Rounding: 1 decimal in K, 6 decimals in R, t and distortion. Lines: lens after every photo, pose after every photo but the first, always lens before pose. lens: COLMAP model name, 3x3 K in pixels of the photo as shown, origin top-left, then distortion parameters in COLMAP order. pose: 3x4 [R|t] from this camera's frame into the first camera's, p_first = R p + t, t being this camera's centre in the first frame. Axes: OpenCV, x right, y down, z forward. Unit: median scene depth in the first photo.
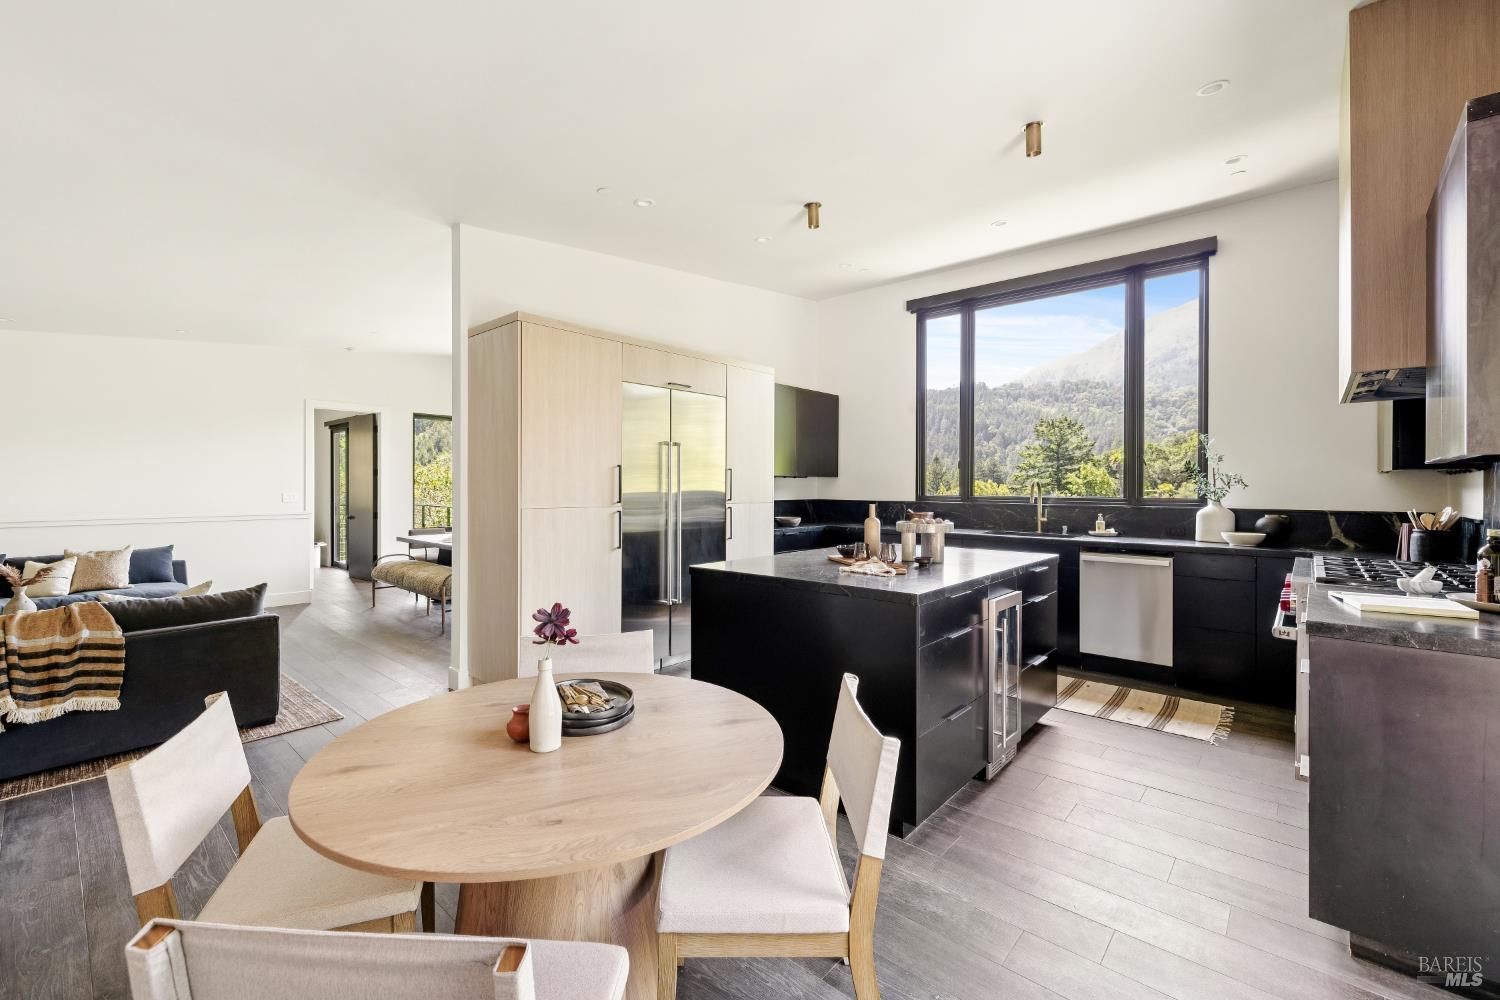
lens RADIAL K [[631.6, 0, 743.0], [0, 631.6, 488.9], [0, 0, 1]] dist [0.002425, -0.000214]
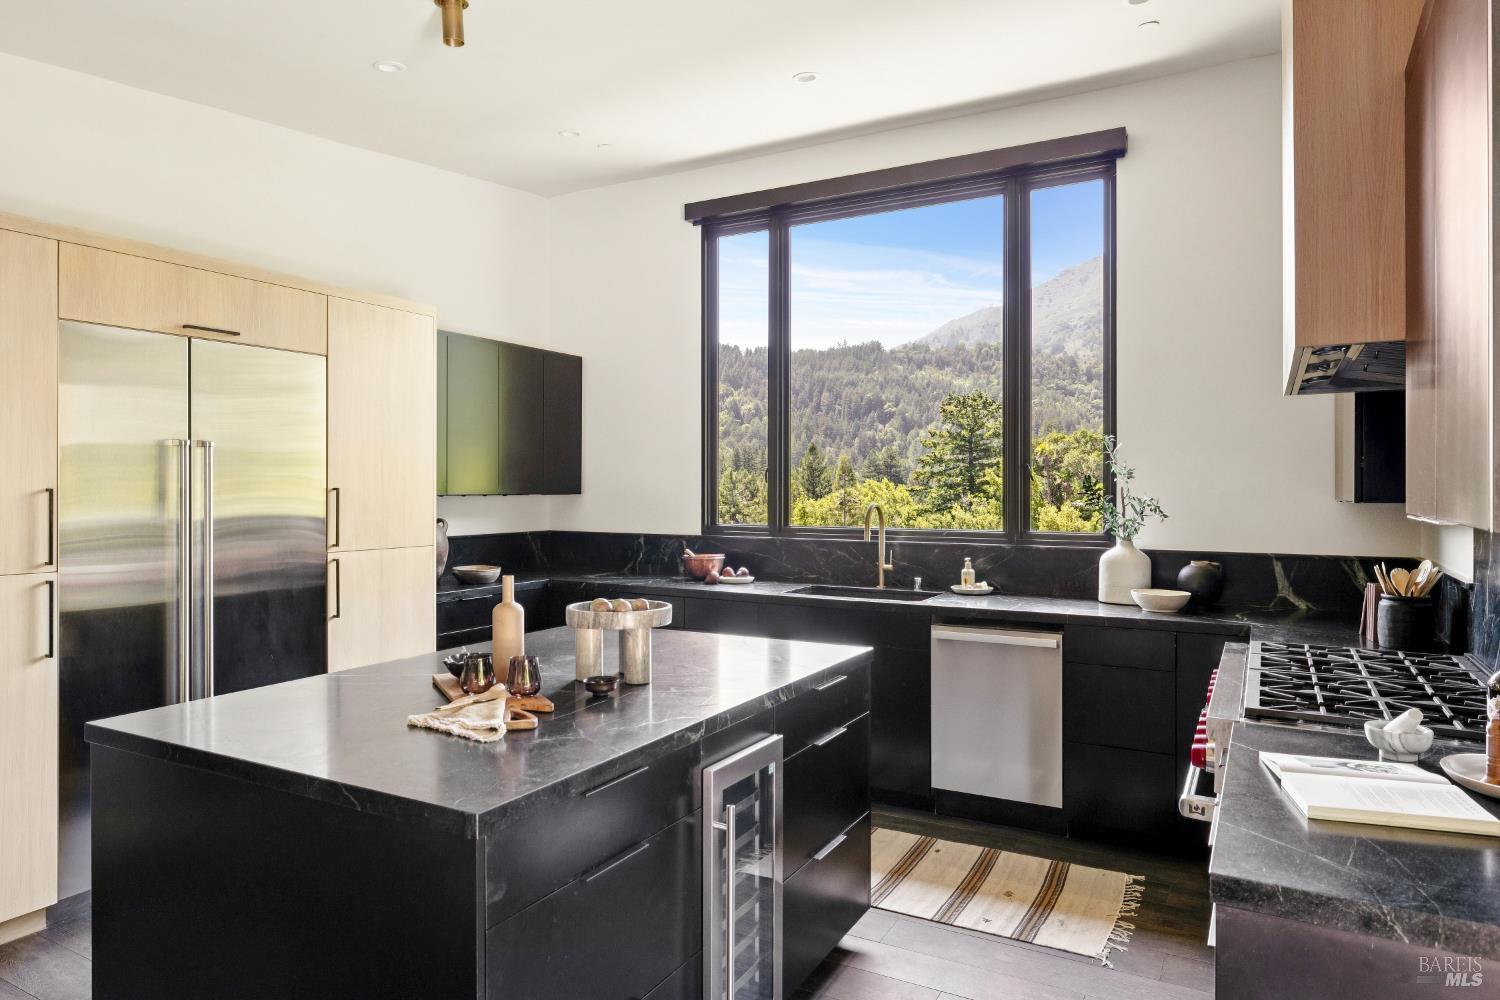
lens RADIAL K [[931.3, 0, 744.5], [0, 931.3, 490.4], [0, 0, 1]] dist [-0.003414, 0.002102]
pose [[0.975705, -0.003633, 0.219058, 0.164187], [0.003772, 0.999993, -0.000214, -0.031809], [-0.219055, 0.001035, 0.975712, 0.163671]]
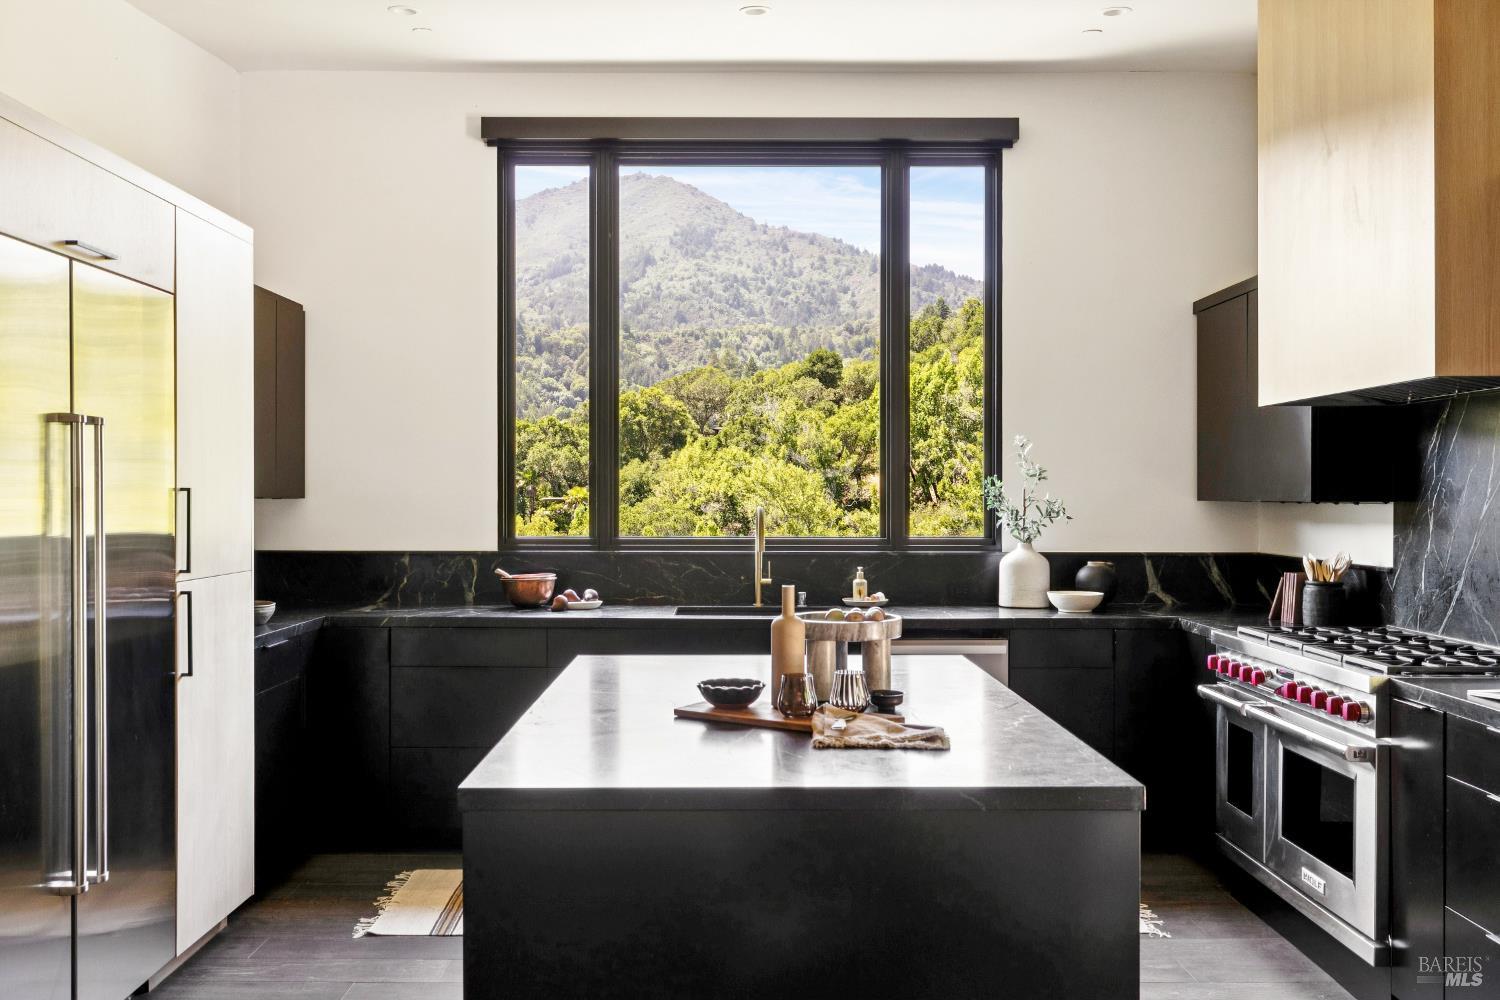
lens RADIAL K [[1276.8, 0, 747.8], [0, 1276.8, 500.5], [0, 0, 1]] dist [-0.003879, -0.000202]
pose [[0.740049, -0.007065, 0.672516, -0.311570], [0.004482, 0.999974, 0.005573, -0.030370], [-0.672538, -0.001110, 0.740062, 0.248539]]
